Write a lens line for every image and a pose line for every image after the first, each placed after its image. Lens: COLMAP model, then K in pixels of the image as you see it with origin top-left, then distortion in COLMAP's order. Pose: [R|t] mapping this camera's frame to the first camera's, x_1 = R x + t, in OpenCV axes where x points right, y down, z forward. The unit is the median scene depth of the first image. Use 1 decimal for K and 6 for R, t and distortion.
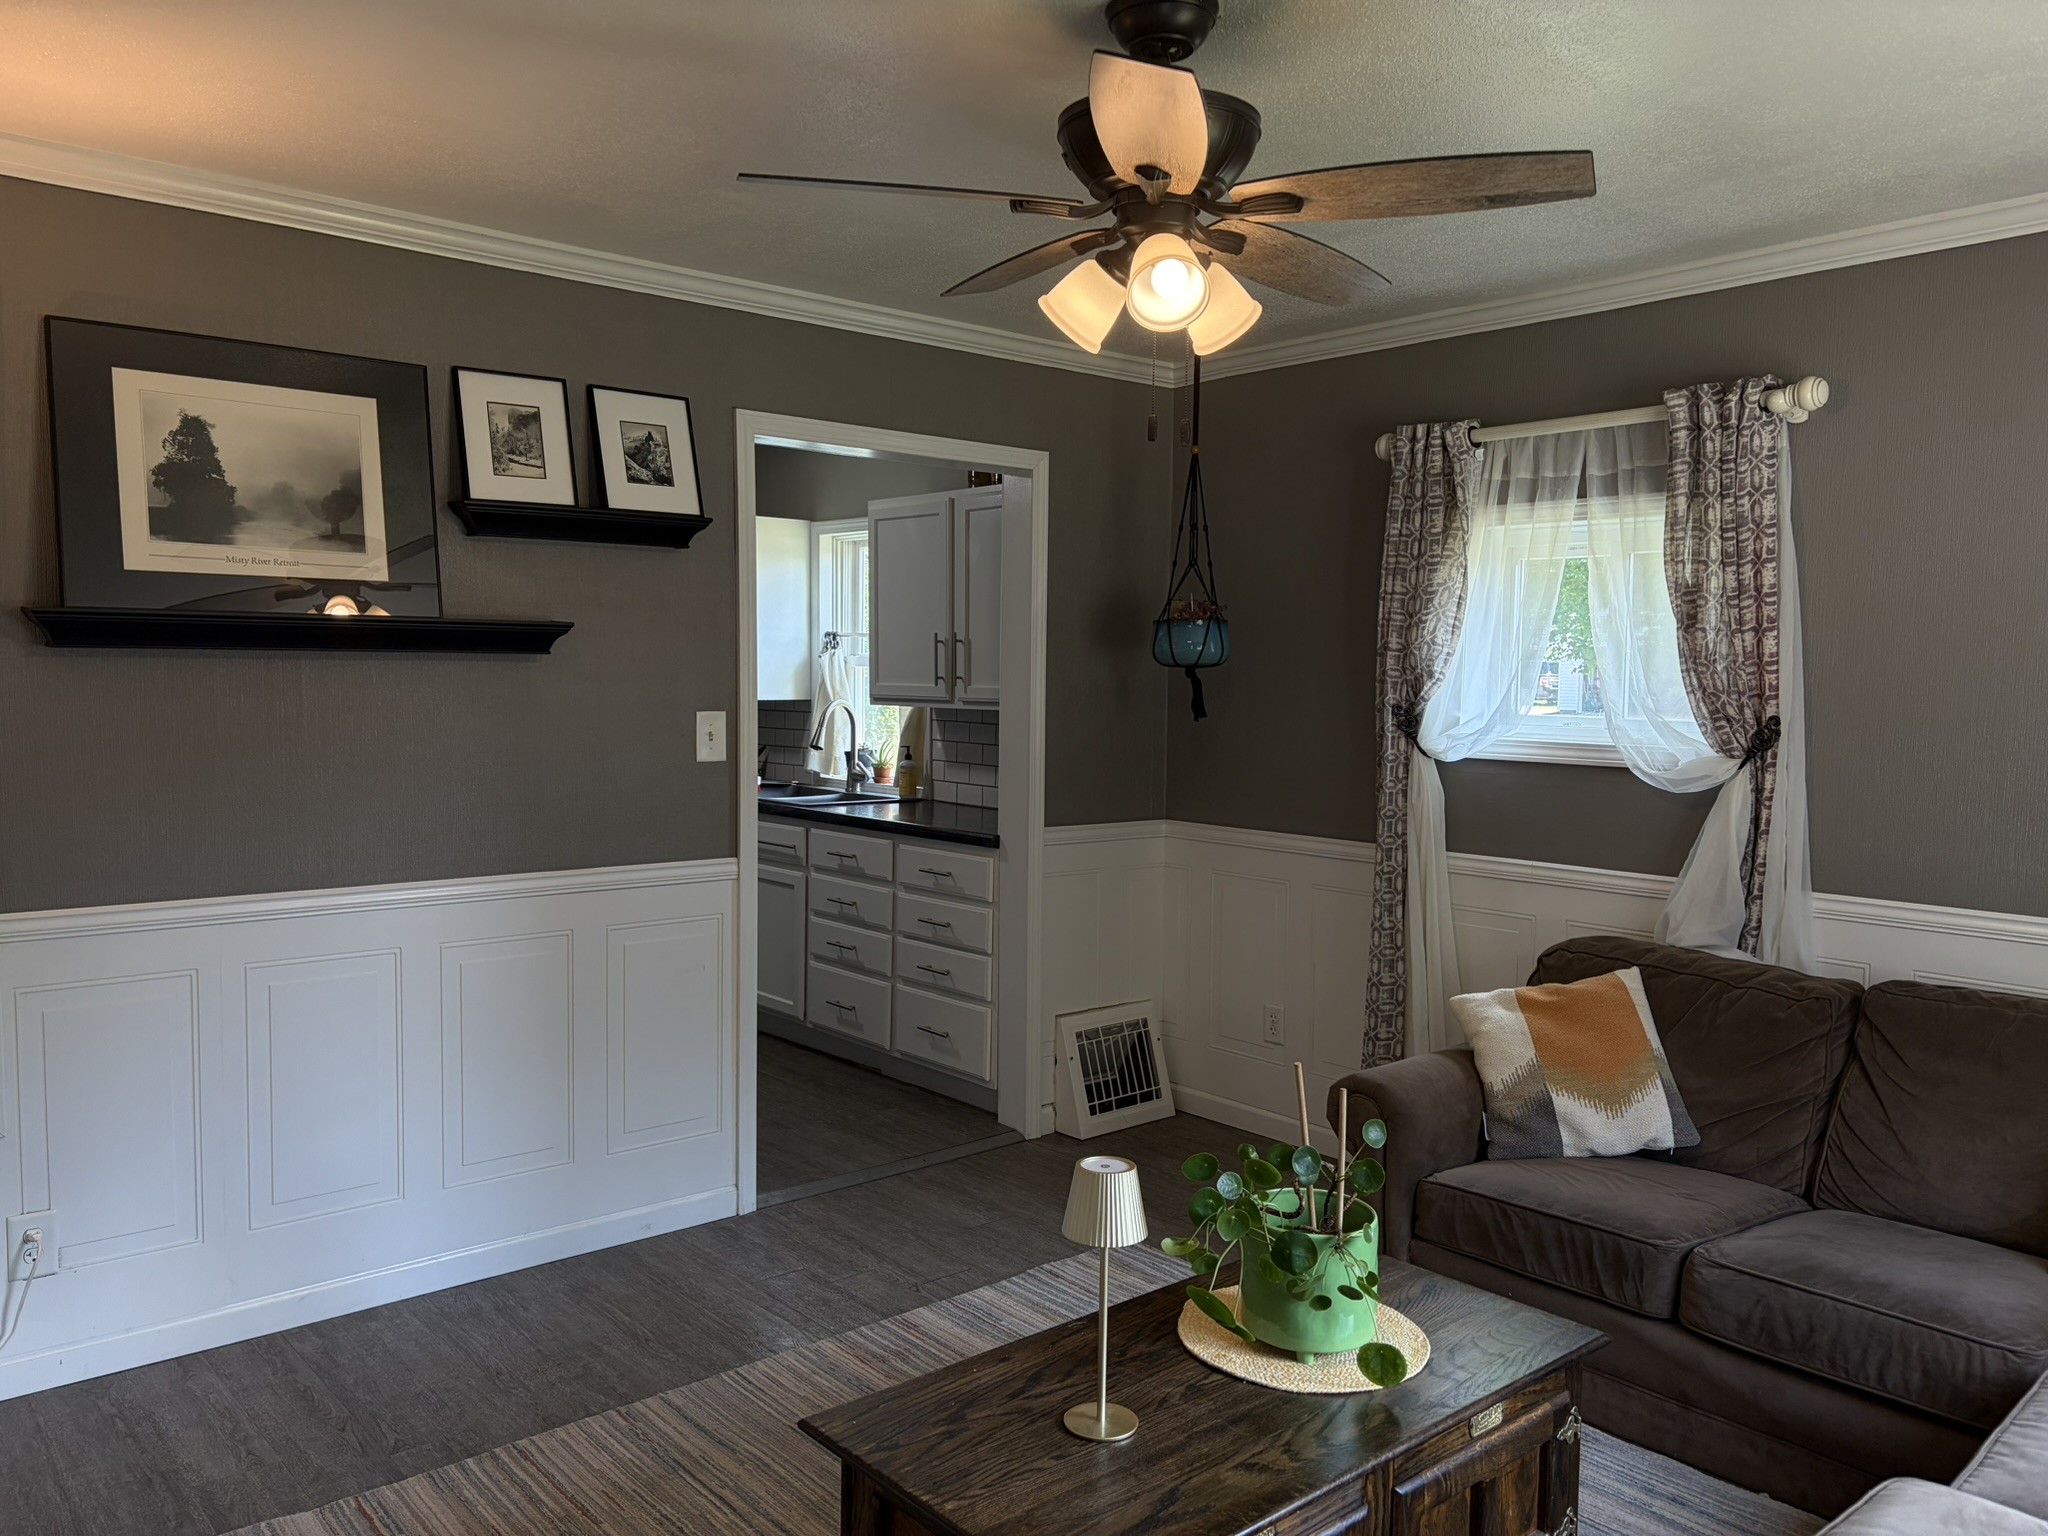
lens RADIAL K [[1520.4, 0, 1026.3], [0, 1520.4, 784.0], [0, 0, 1]] dist [0.068435, -0.085179]
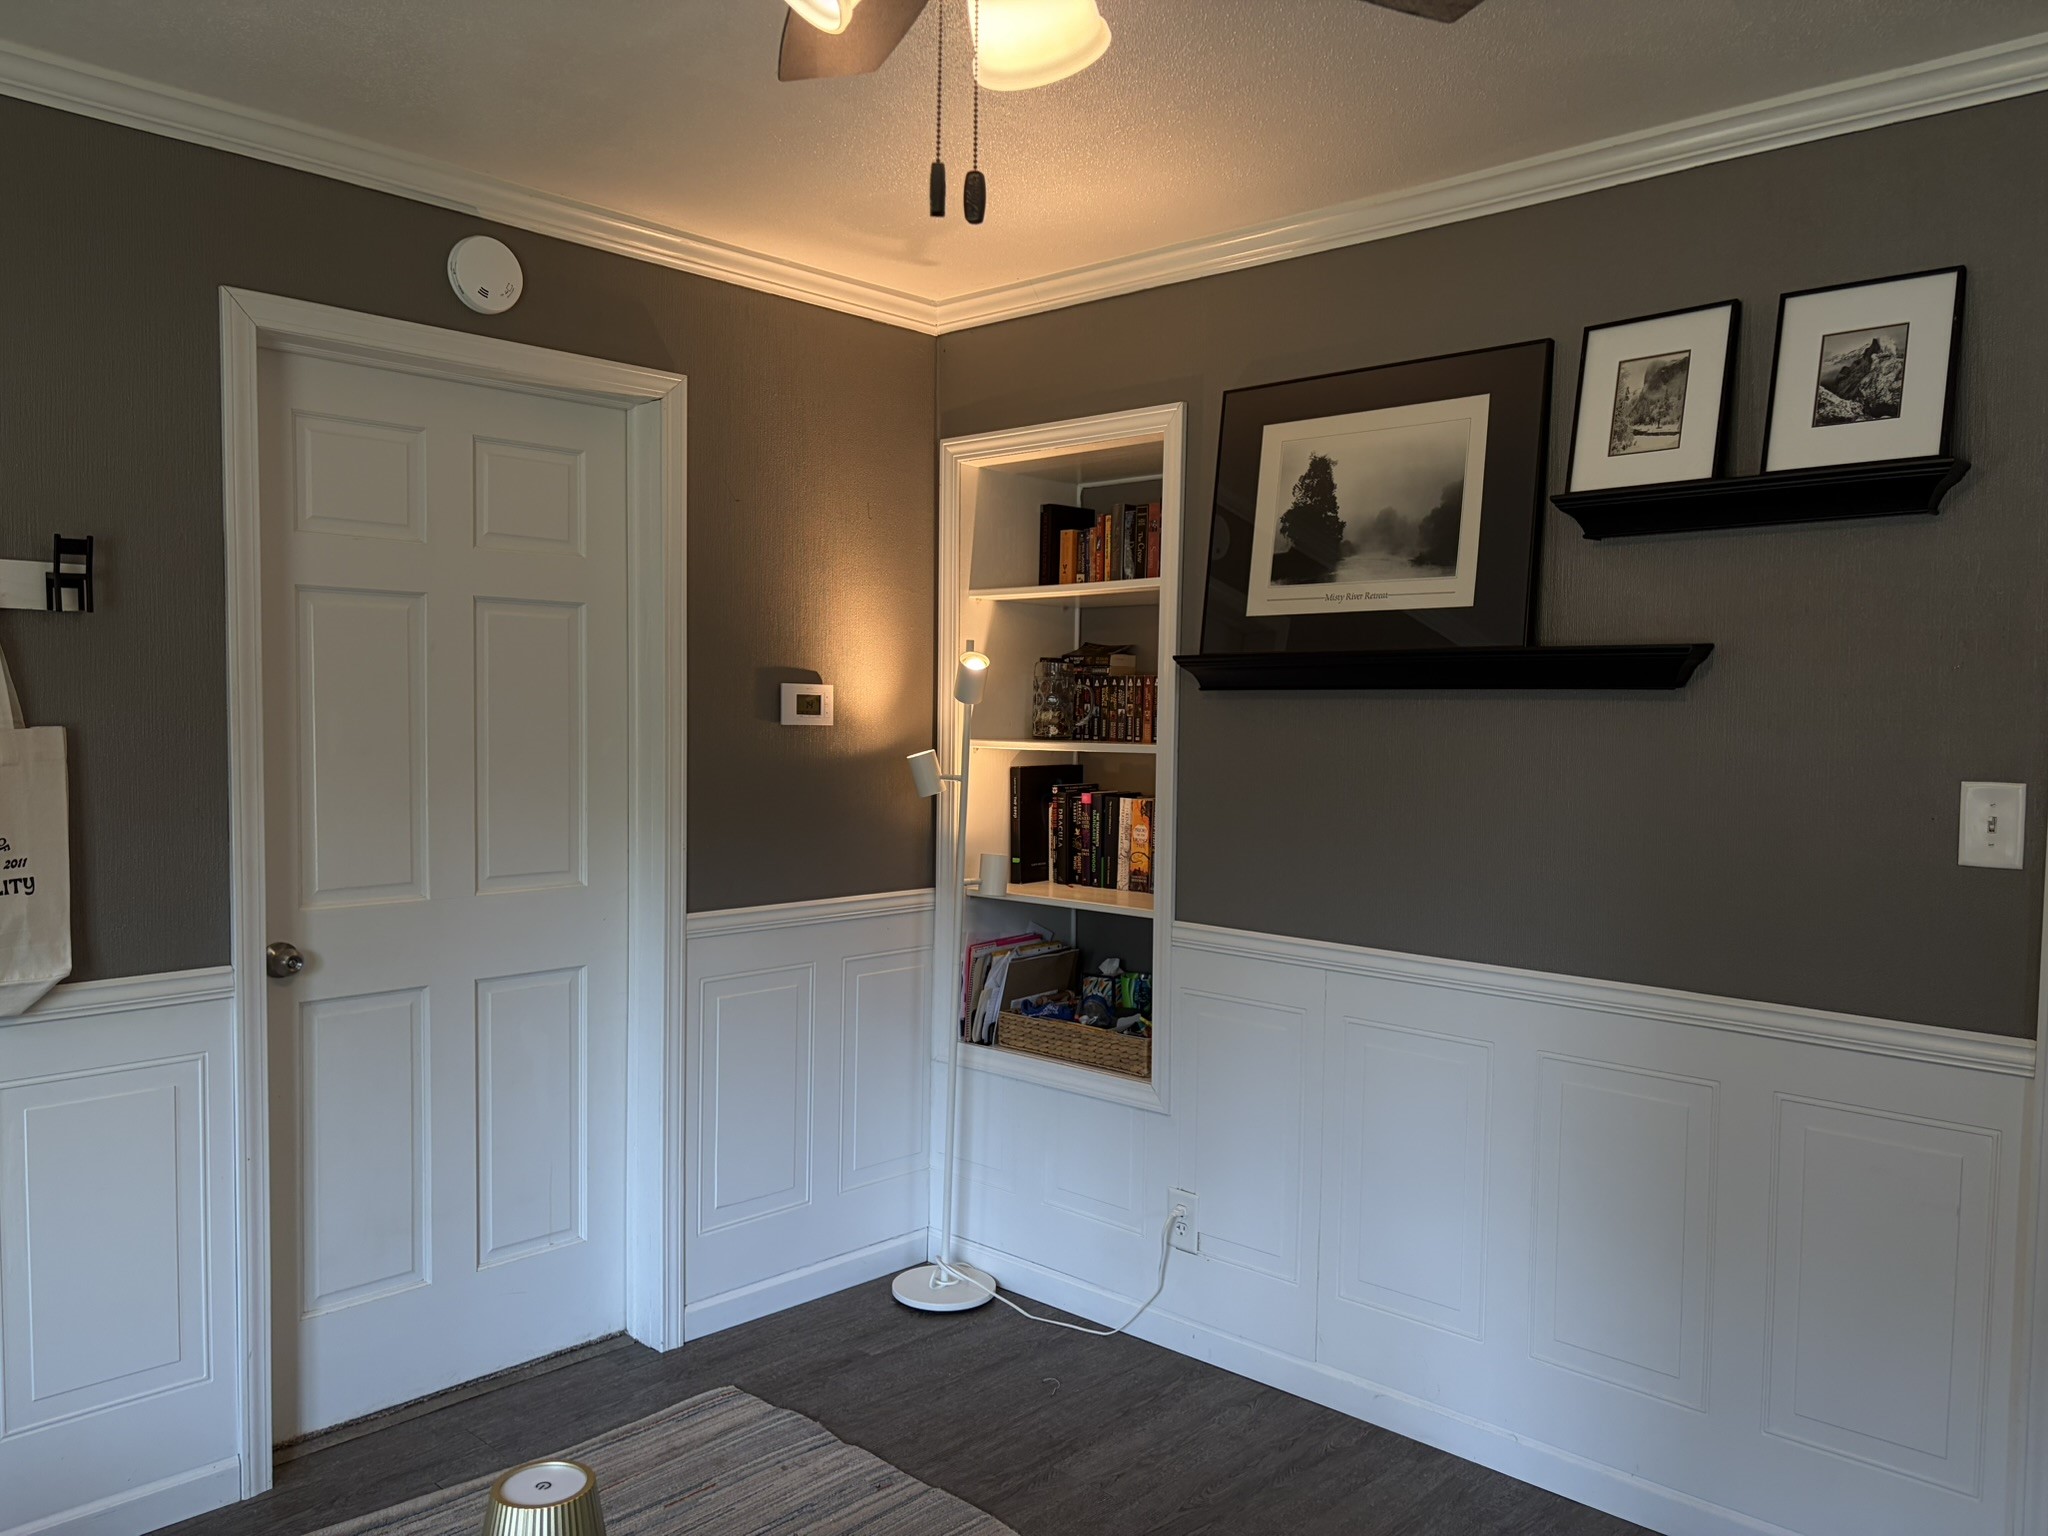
lens RADIAL K [[1520.4, 0, 1026.3], [0, 1520.4, 784.0], [0, 0, 1]] dist [0.068435, -0.085179]
pose [[0.116329, 0.041393, -0.992348, 0.384544], [-0.089451, 0.995507, 0.031038, -0.036455], [0.989174, 0.085156, 0.119509, 0.632474]]
